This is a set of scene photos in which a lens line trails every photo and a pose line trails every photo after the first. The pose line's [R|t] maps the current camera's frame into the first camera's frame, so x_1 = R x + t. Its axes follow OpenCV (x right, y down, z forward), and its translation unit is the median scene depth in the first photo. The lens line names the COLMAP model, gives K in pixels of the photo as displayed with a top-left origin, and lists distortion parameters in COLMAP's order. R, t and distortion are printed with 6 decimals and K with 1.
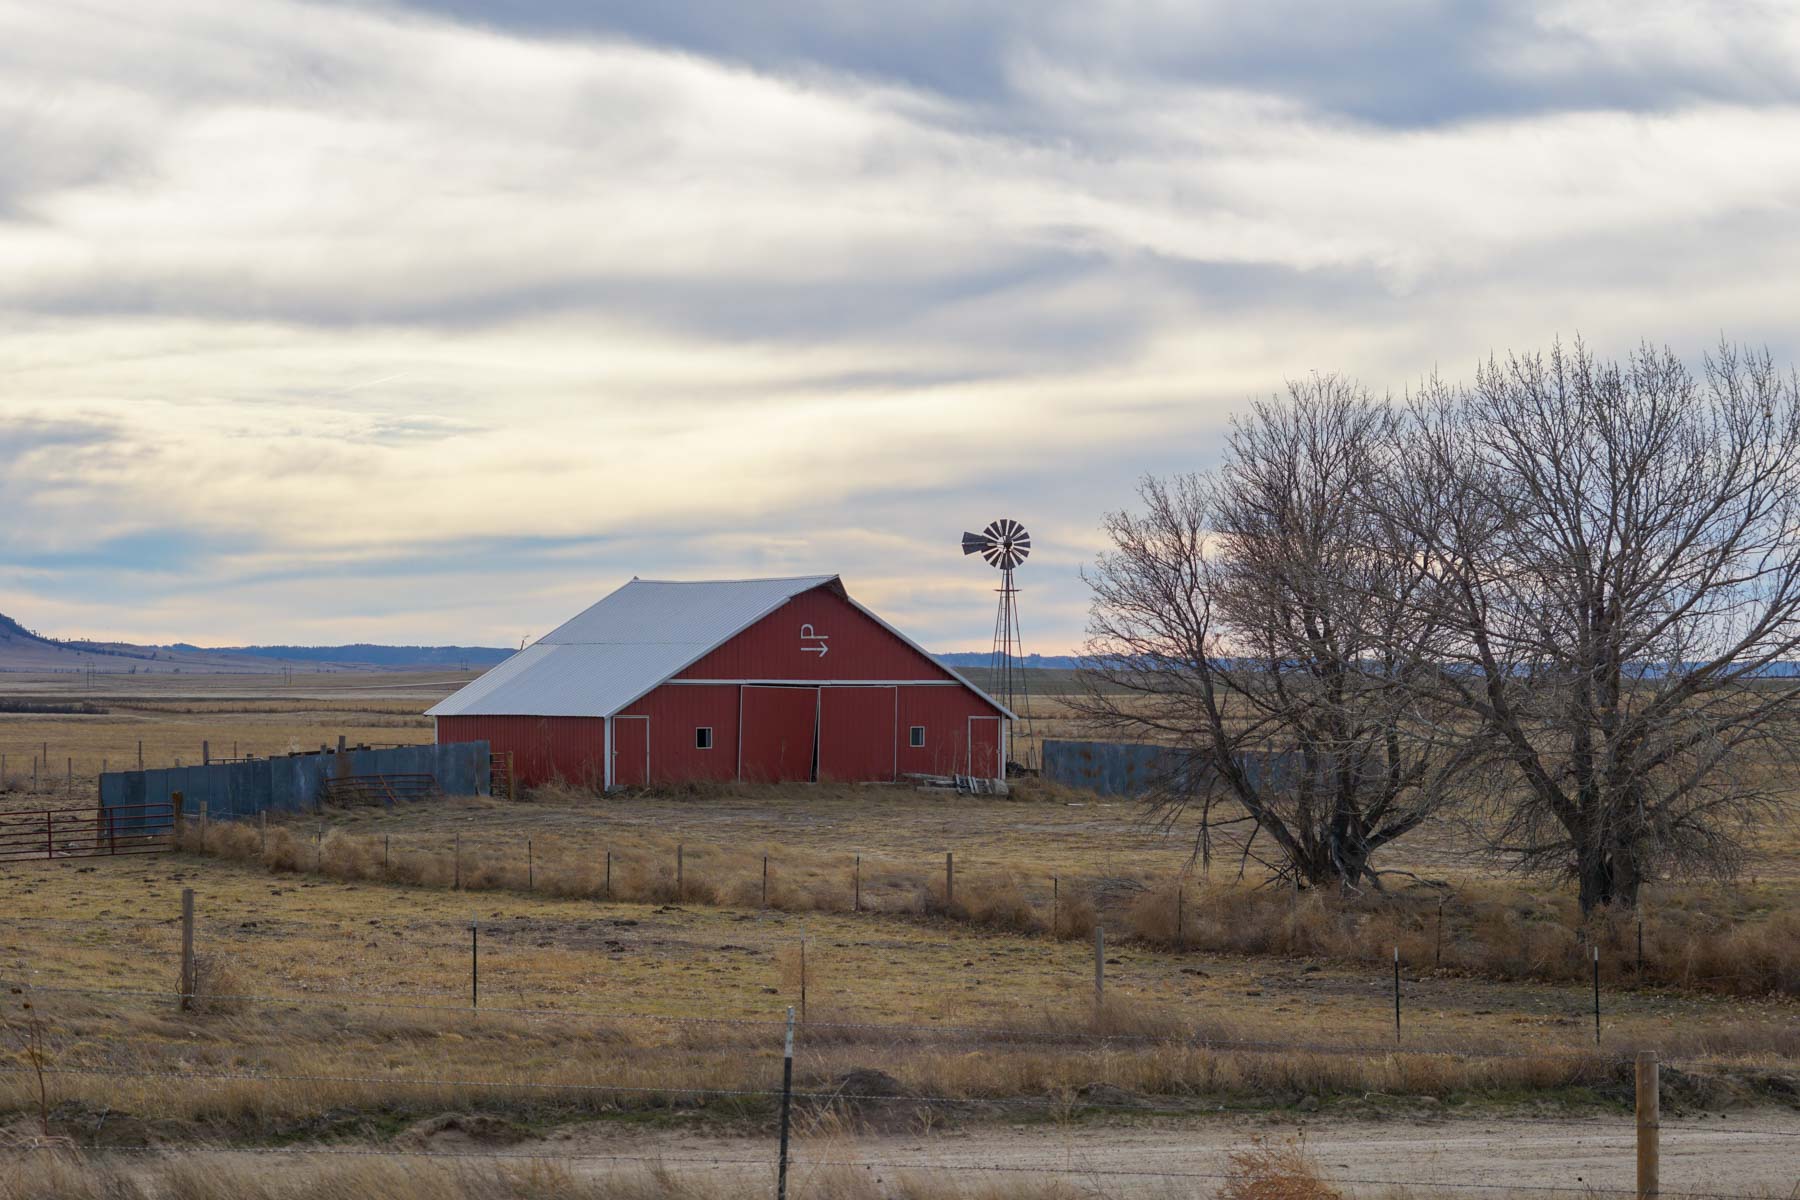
lens RADIAL K [[4542.7, 0, 894.8], [0, 4542.7, 600.4], [0, 0, 1]] dist [0.341120, 0.000000]
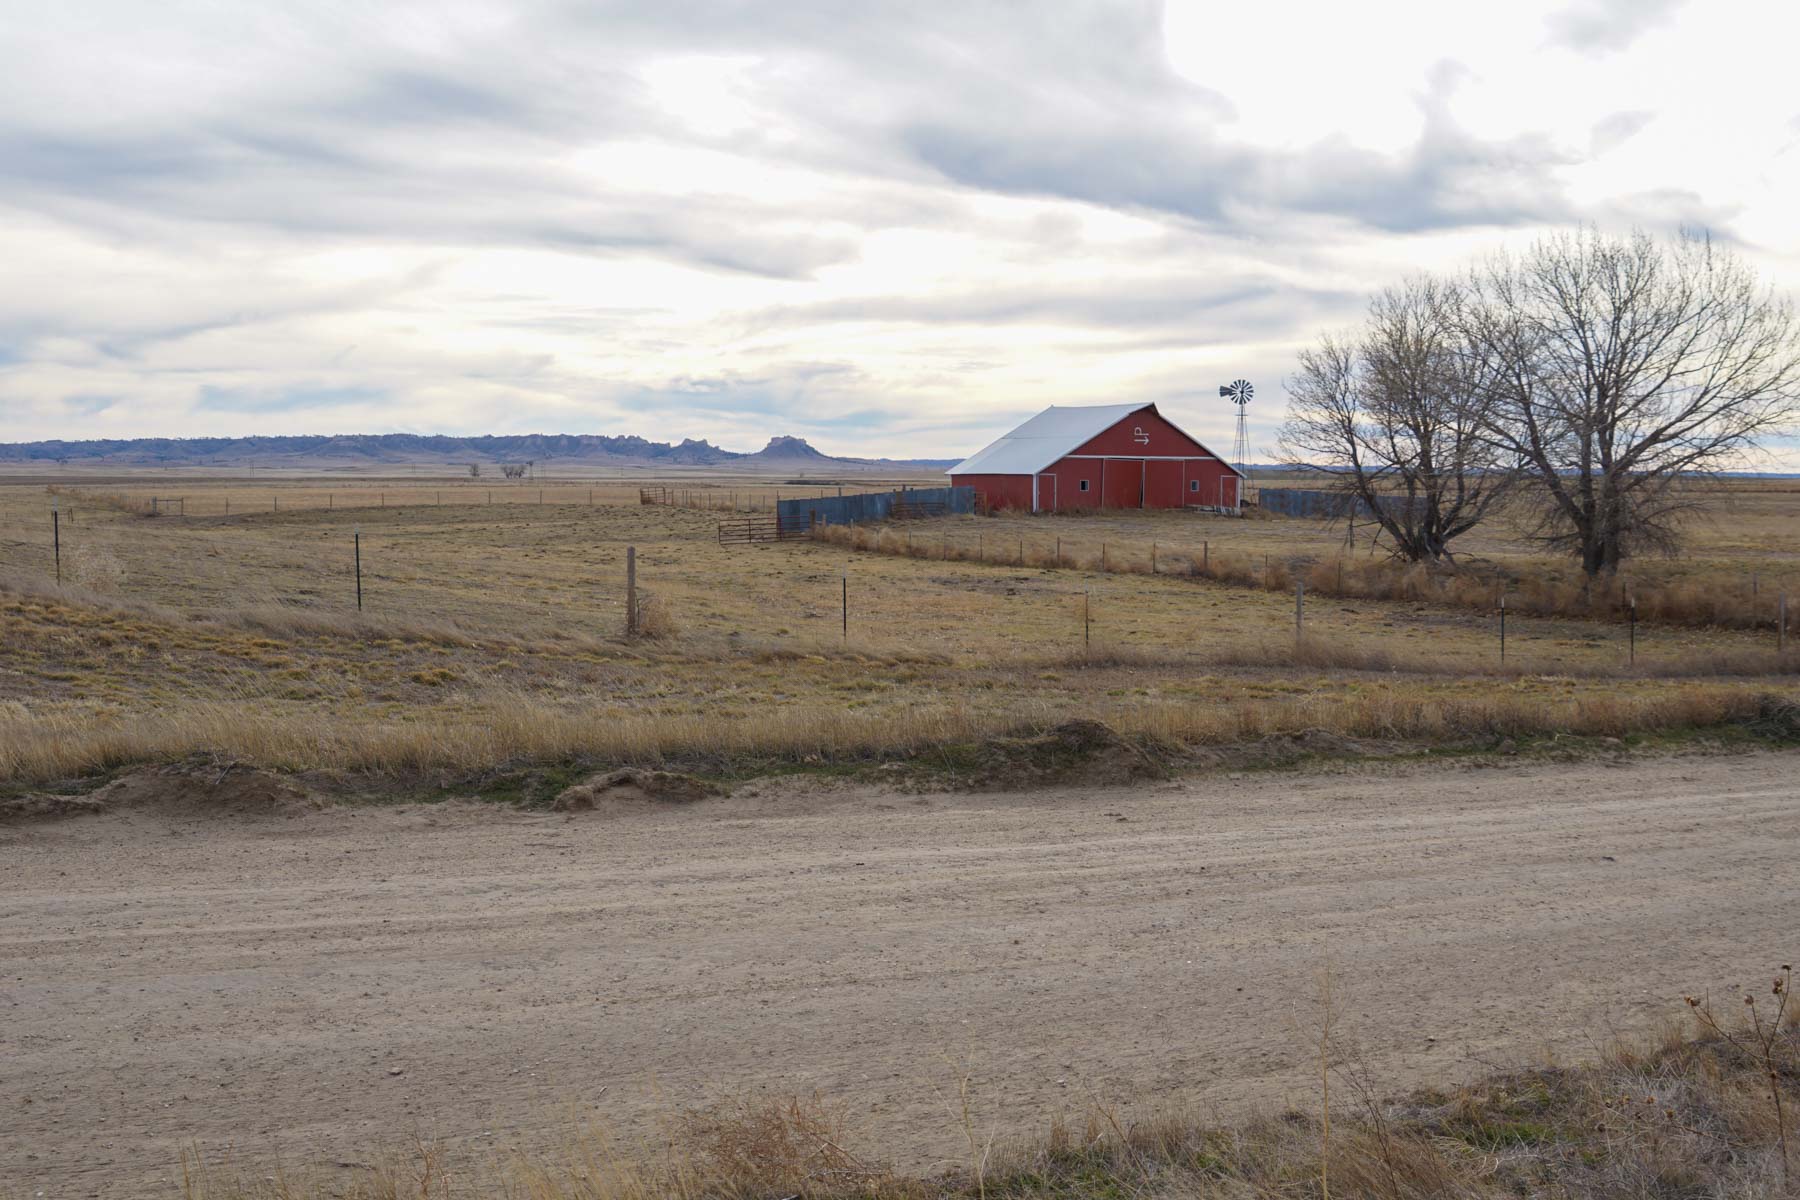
lens RADIAL K [[1909.7, 0, 895.7], [0, 1909.7, 595.6], [0, 0, 1]] dist [-0.149967, 0.000000]
pose [[0.987850, 0.009892, -0.155093, 0.008507], [0.002325, 0.996920, 0.078390, 0.020235], [0.155390, -0.077798, 0.984785, 0.277438]]
